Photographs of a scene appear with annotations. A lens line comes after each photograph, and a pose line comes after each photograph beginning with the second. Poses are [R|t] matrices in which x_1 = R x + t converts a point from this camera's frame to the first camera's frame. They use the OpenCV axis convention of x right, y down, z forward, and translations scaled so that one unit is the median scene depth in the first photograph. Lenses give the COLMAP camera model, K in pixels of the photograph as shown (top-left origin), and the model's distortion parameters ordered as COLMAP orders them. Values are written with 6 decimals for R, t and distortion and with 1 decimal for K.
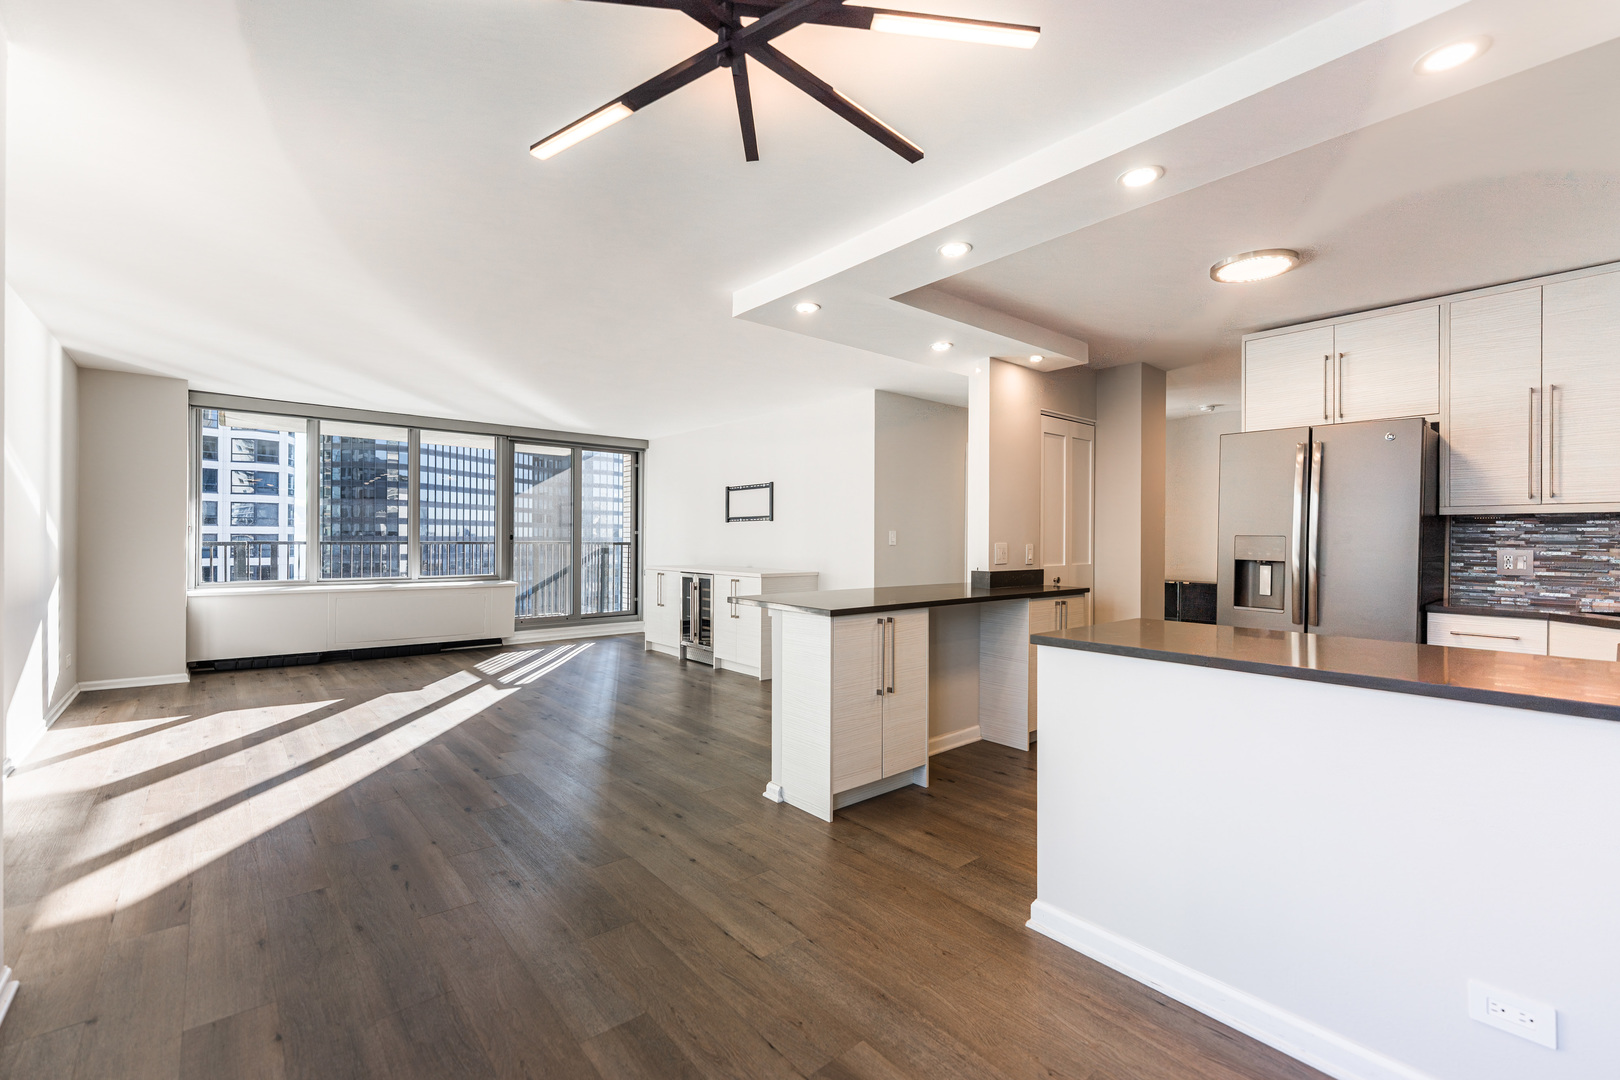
lens RADIAL K [[688.3, 0, 805.3], [0, 688.3, 539.3], [0, 0, 1]] dist [-0.003949, -0.000956]
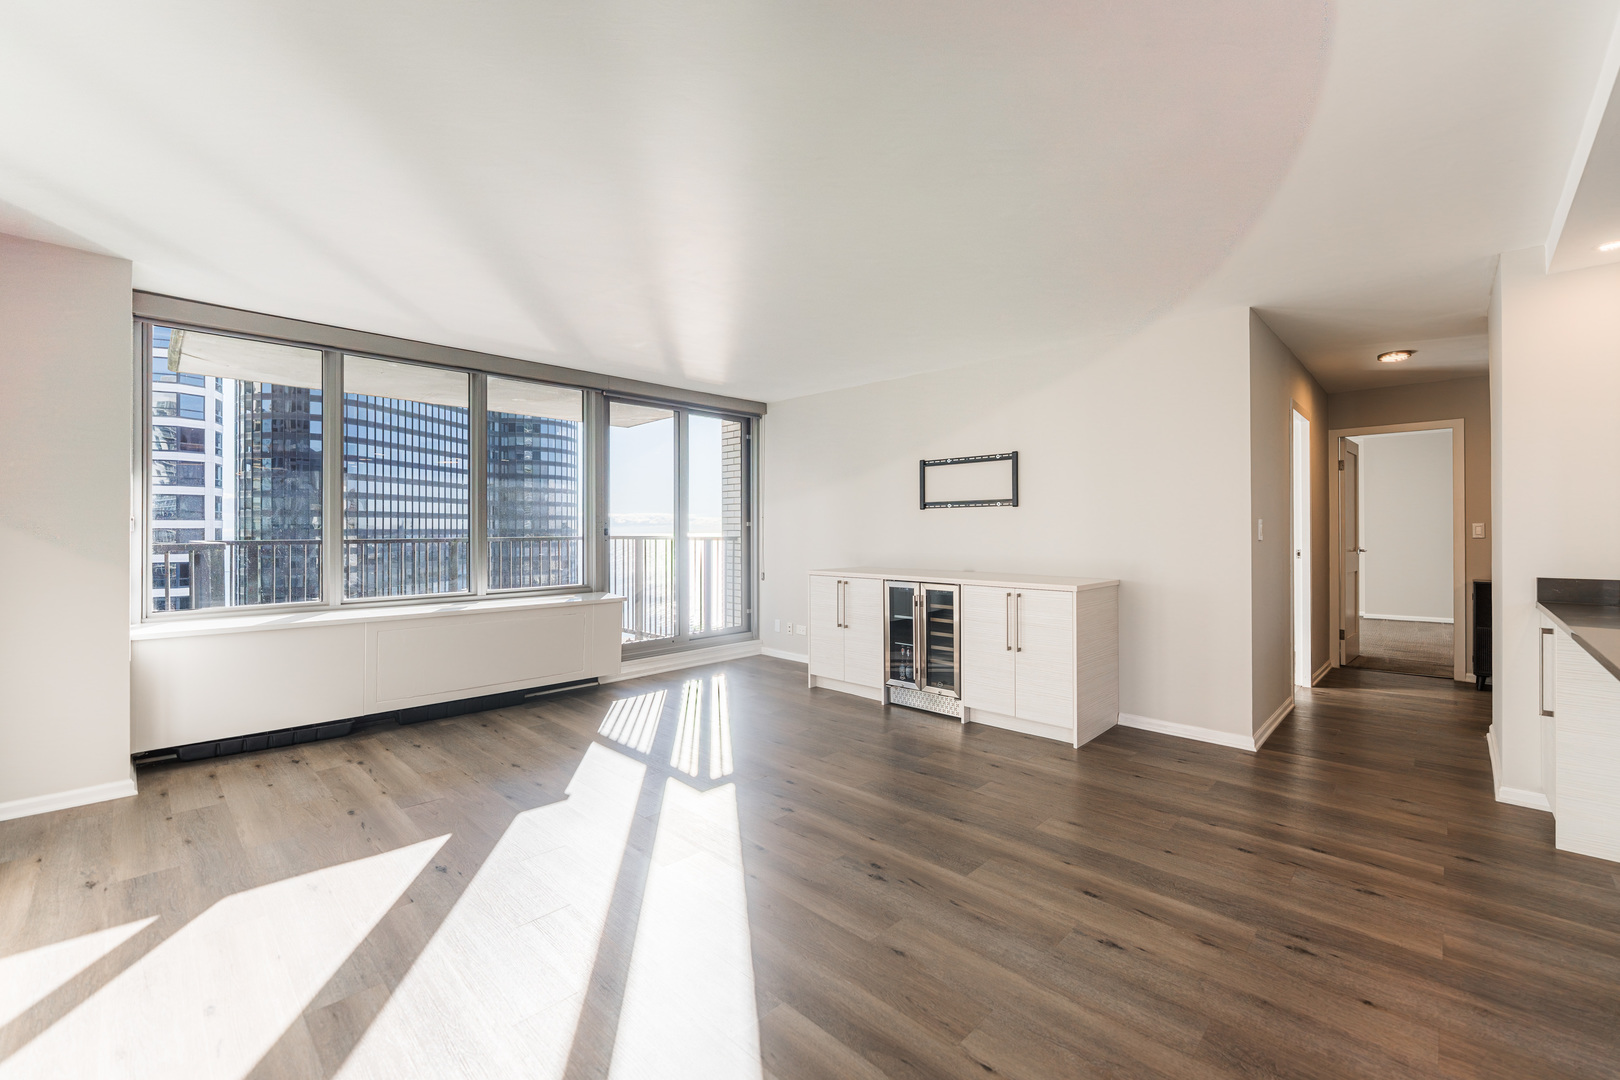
lens RADIAL K [[688.3, 0, 826.5], [0, 688.3, 526.6], [0, 0, 1]] dist [-0.003949, -0.000956]
pose [[0.996509, -0.007091, 0.083187, -0.303747], [0.007444, 0.999965, -0.003924, -0.004656], [-0.083157, 0.004530, 0.996526, 0.313470]]
